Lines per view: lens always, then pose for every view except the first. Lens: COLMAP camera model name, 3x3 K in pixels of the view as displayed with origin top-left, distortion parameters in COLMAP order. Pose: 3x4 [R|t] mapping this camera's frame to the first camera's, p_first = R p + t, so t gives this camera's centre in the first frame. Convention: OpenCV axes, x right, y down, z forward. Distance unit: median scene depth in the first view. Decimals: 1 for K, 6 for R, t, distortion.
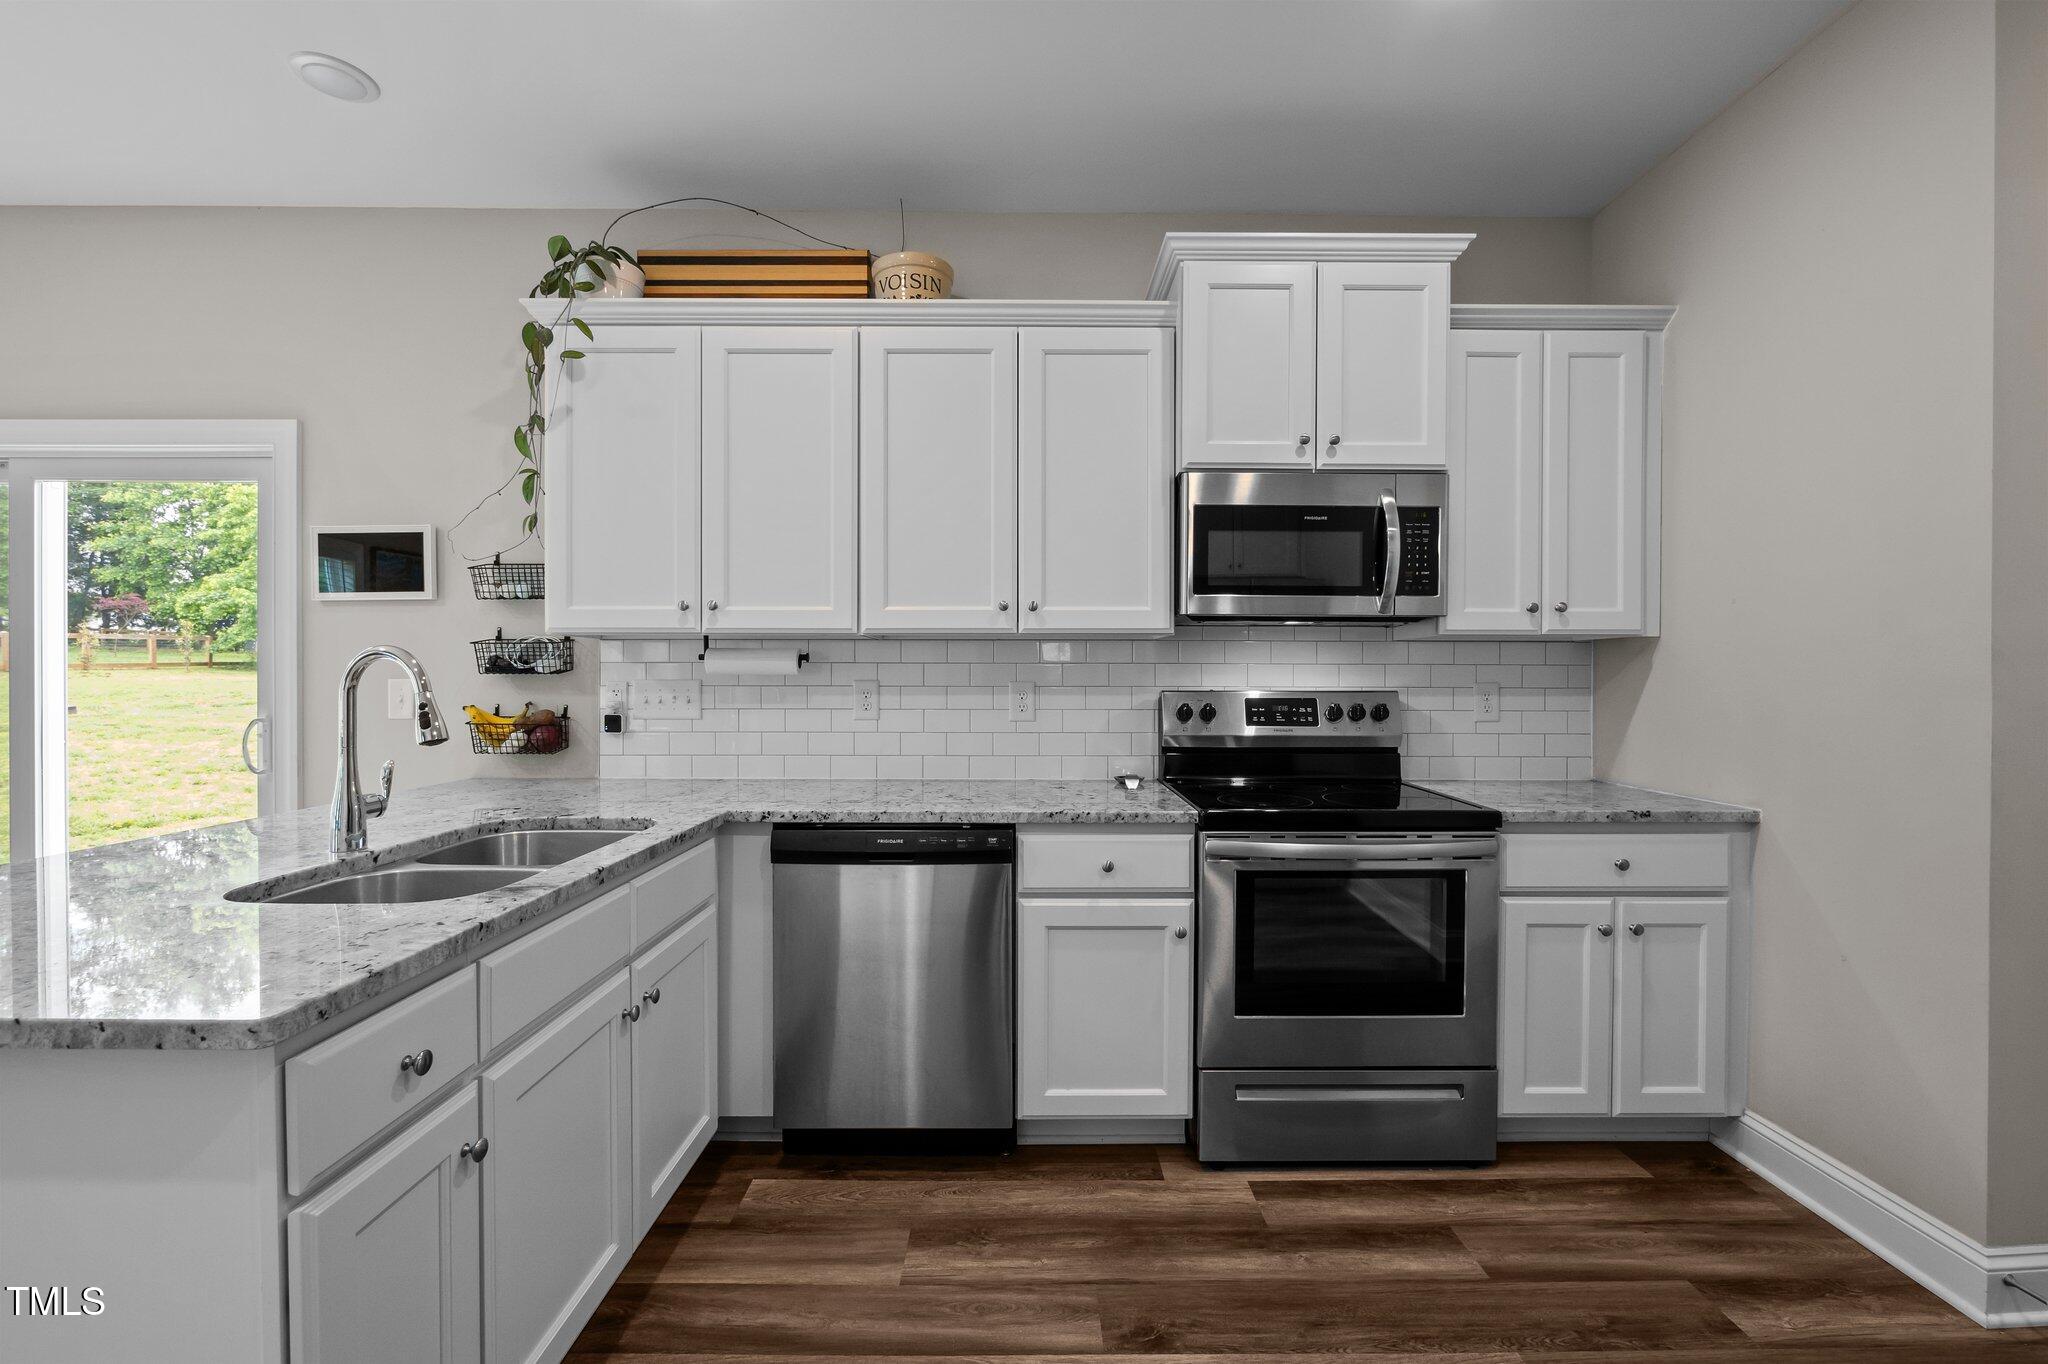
lens RADIAL K [[855.6, 0, 1025.9], [0, 855.6, 681.0], [0, 0, 1]] dist [-0.006736, 0.000669]
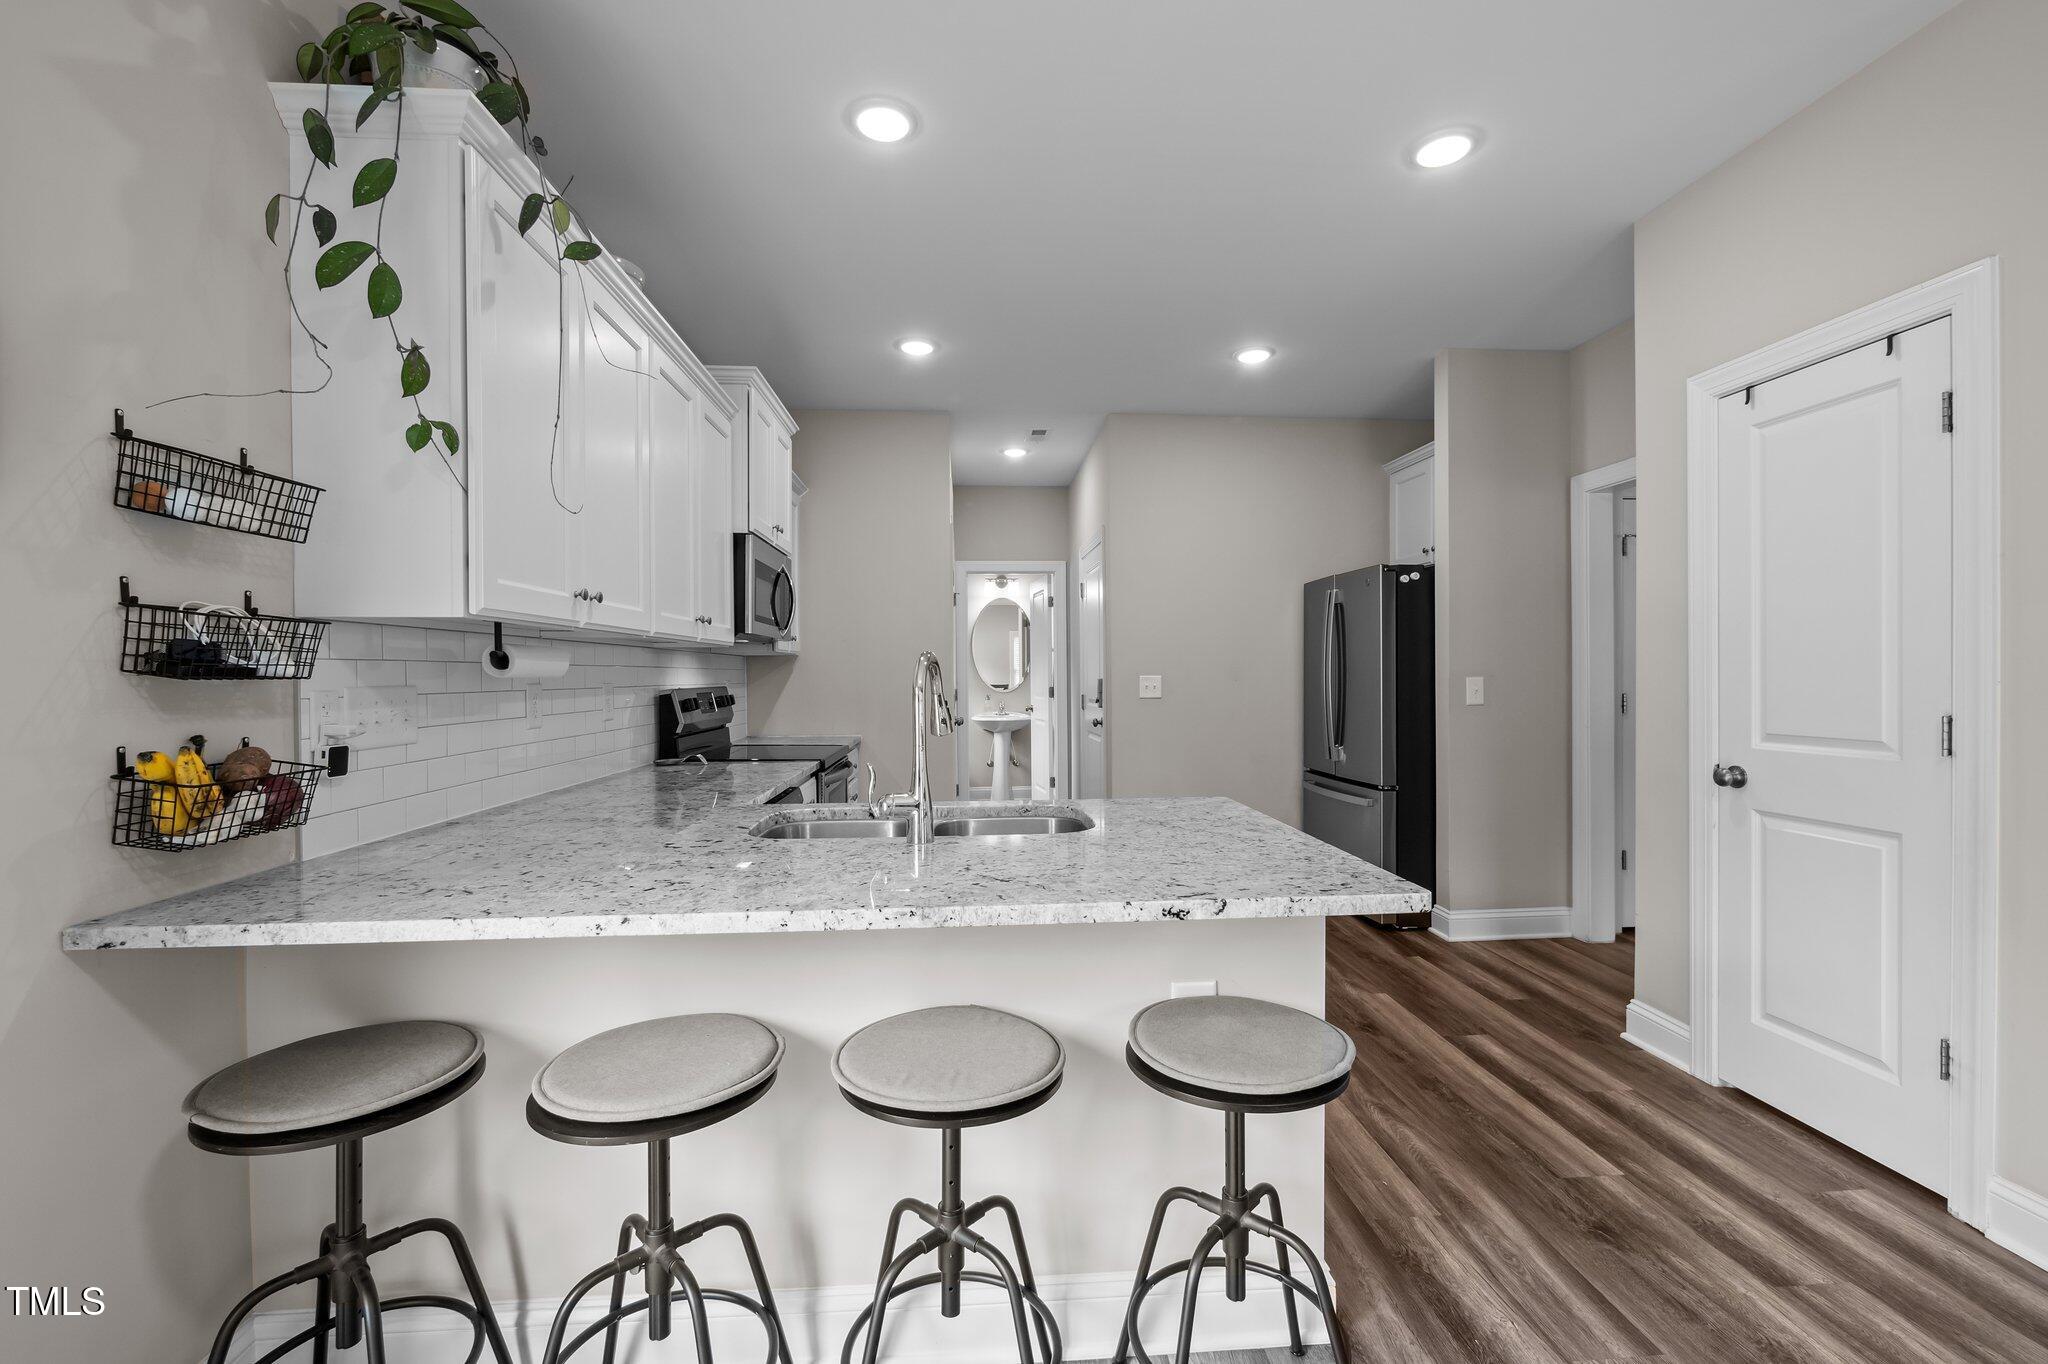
lens RADIAL K [[855.6, 0, 1030.0], [0, 855.6, 678.8], [0, 0, 1]] dist [-0.006736, 0.000669]
pose [[-0.071508, -0.006103, 0.997421, -1.273169], [0.011229, 0.999913, 0.006923, -0.007563], [-0.997377, 0.011695, -0.071433, 0.639874]]
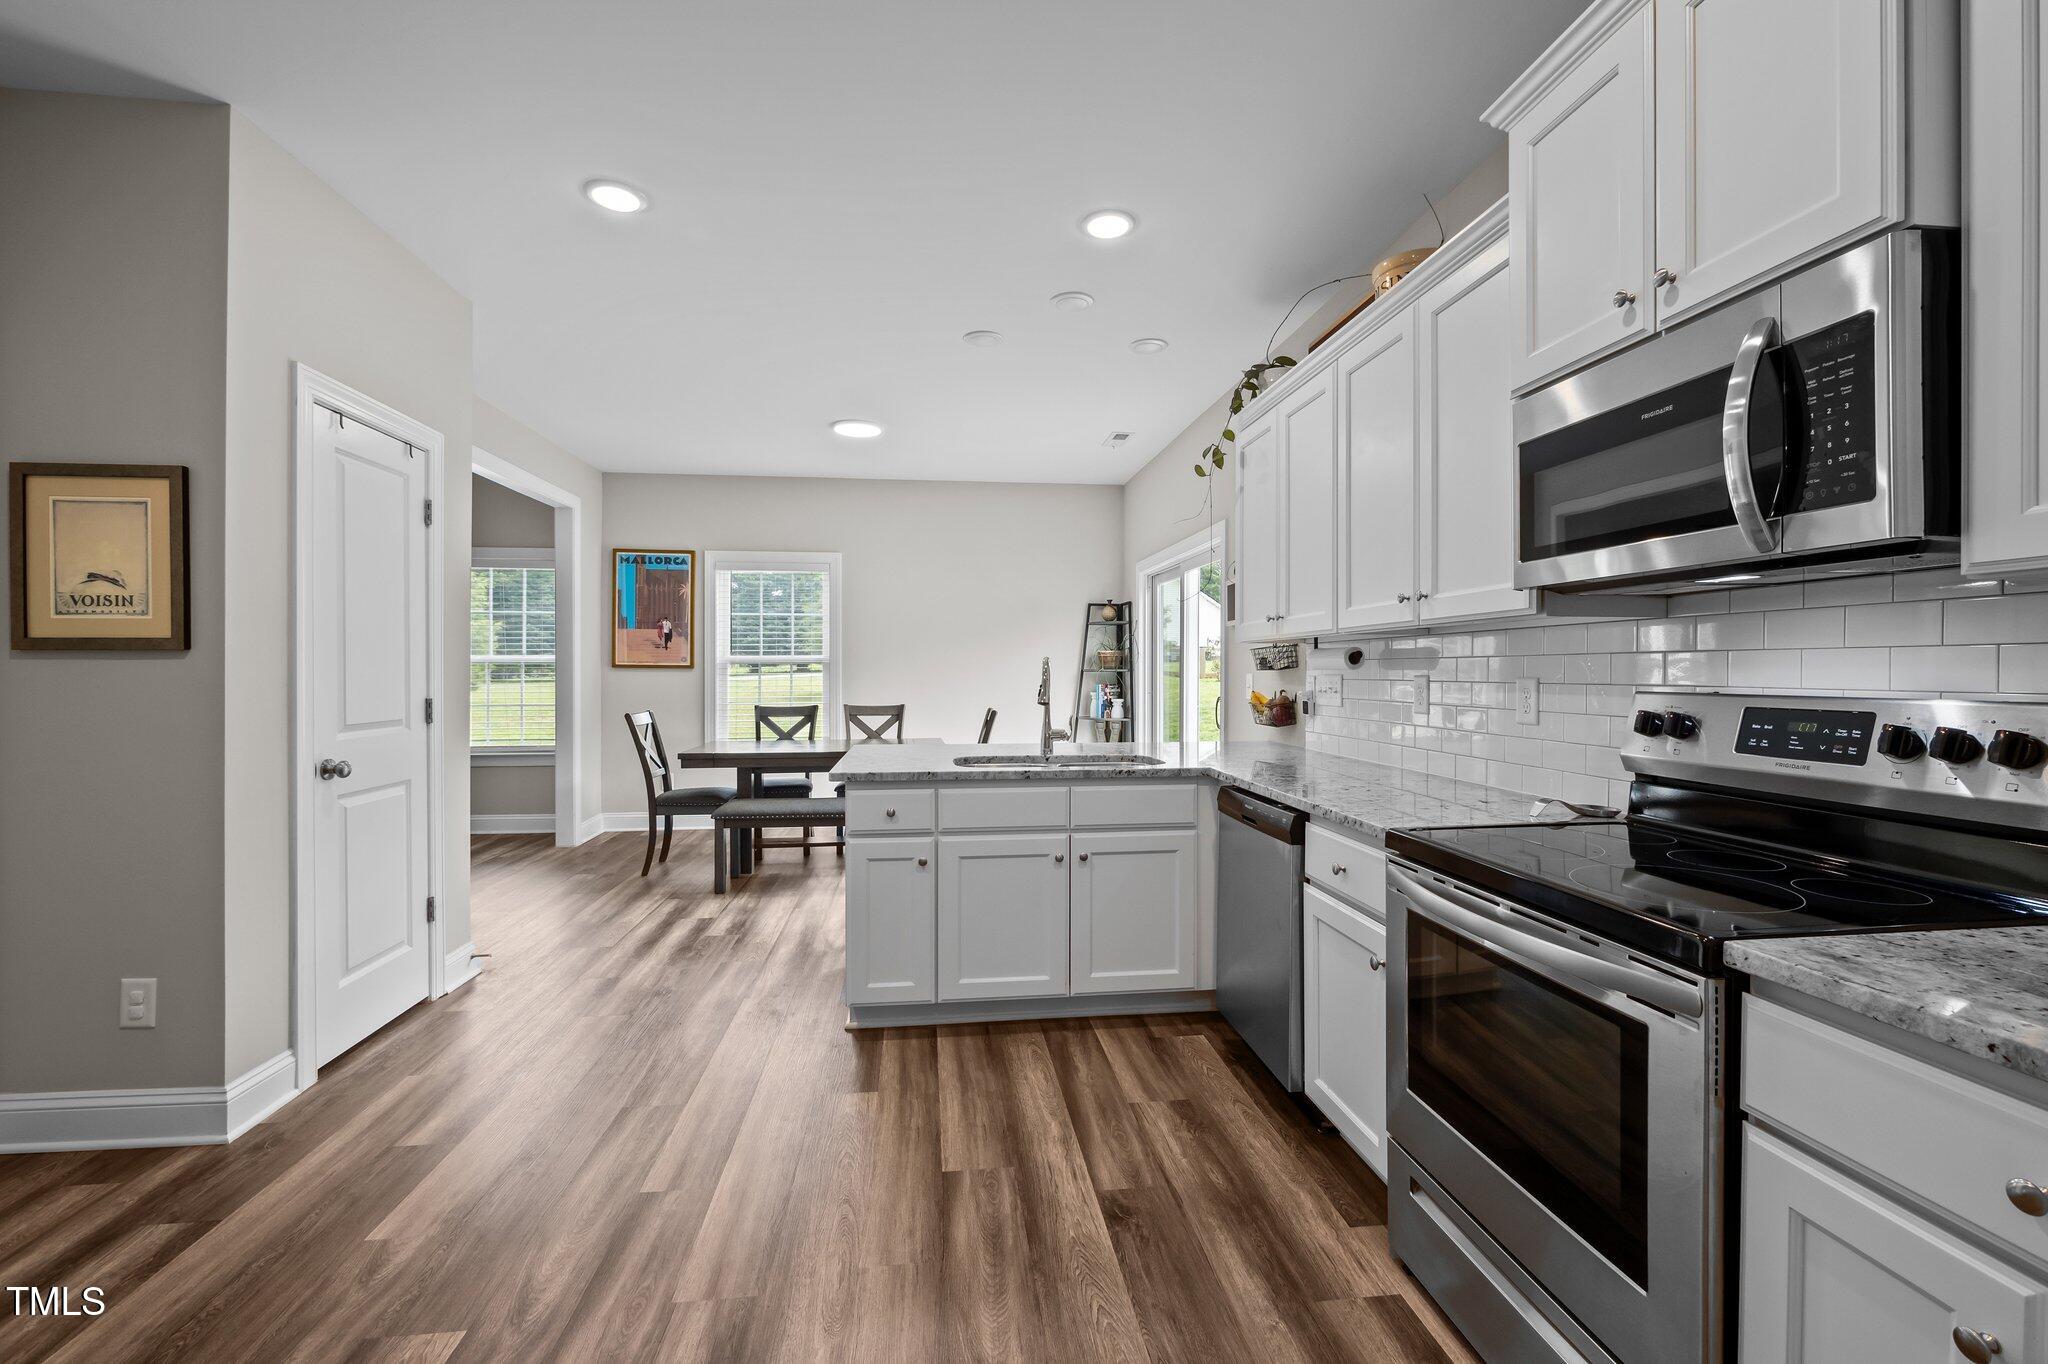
lens RADIAL K [[855.6, 0, 1024.1], [0, 855.6, 672.0], [0, 0, 1]] dist [-0.006736, 0.000669]
pose [[0.112707, -0.000433, -0.993628, 0.893519], [-0.005125, 0.999986, -0.001017, -0.001512], [0.993615, 0.005207, 0.112703, 0.480915]]
